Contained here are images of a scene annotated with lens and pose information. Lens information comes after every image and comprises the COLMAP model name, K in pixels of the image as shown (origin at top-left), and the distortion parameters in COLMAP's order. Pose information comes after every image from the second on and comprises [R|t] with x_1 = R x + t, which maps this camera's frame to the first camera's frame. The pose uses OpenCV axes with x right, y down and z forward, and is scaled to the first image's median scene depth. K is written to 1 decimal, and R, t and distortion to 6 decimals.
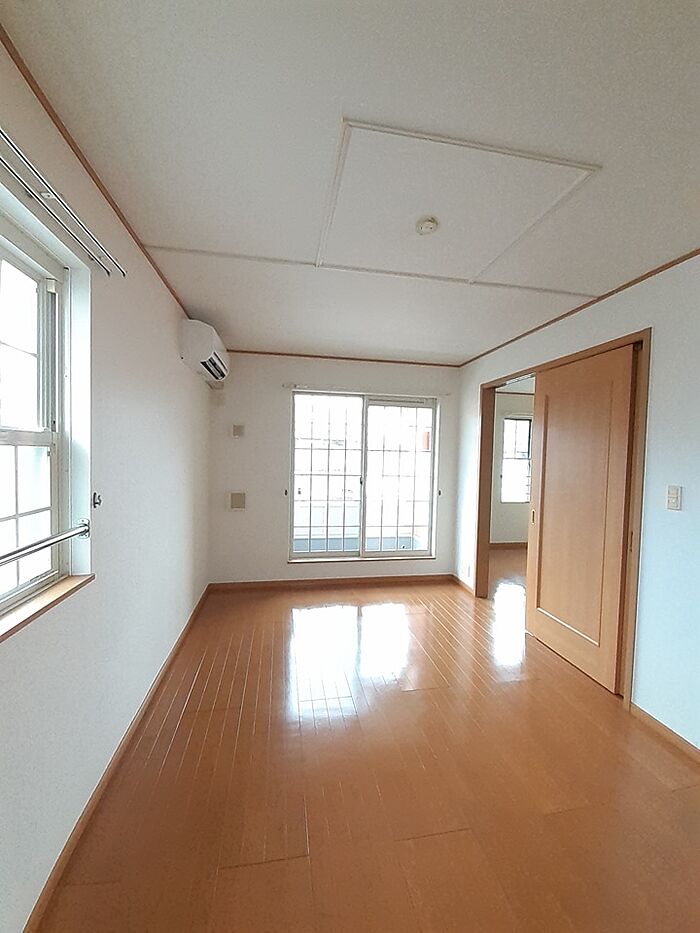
lens RADIAL K [[377.8, 0, 350.0], [0, 377.8, 466.5], [0, 0, 1]] dist [-0.000909, -0.000137]
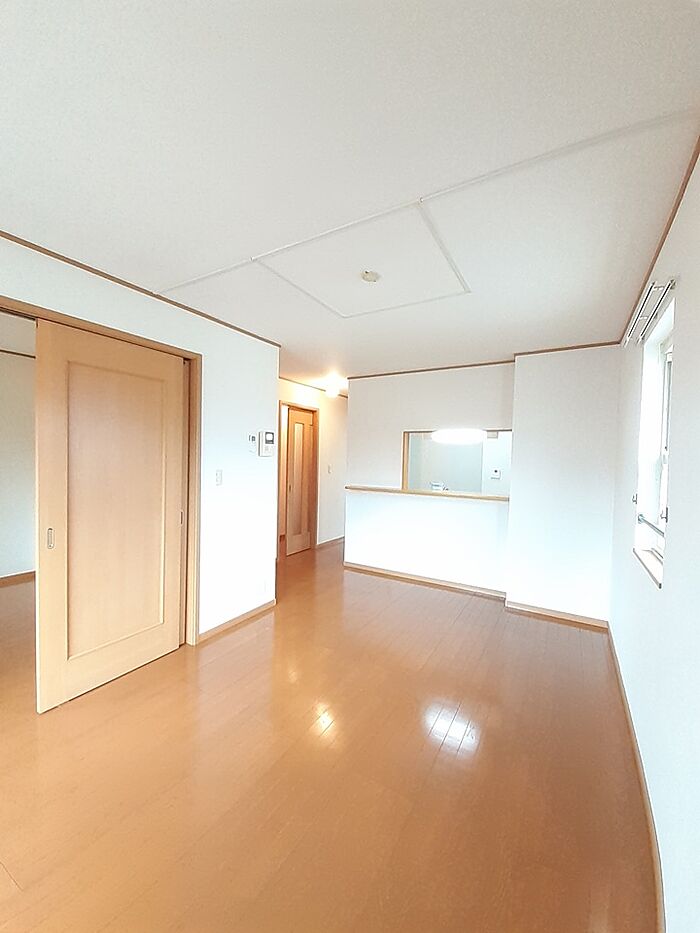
lens RADIAL K [[377.8, 0, 350.0], [0, 377.8, 466.5], [0, 0, 1]] dist [-0.000909, -0.000137]
pose [[-0.757183, -0.066039, 0.649856, -0.482851], [-0.025561, 0.997110, 0.071544, -0.078846], [-0.652703, 0.037560, -0.756682, 1.629684]]
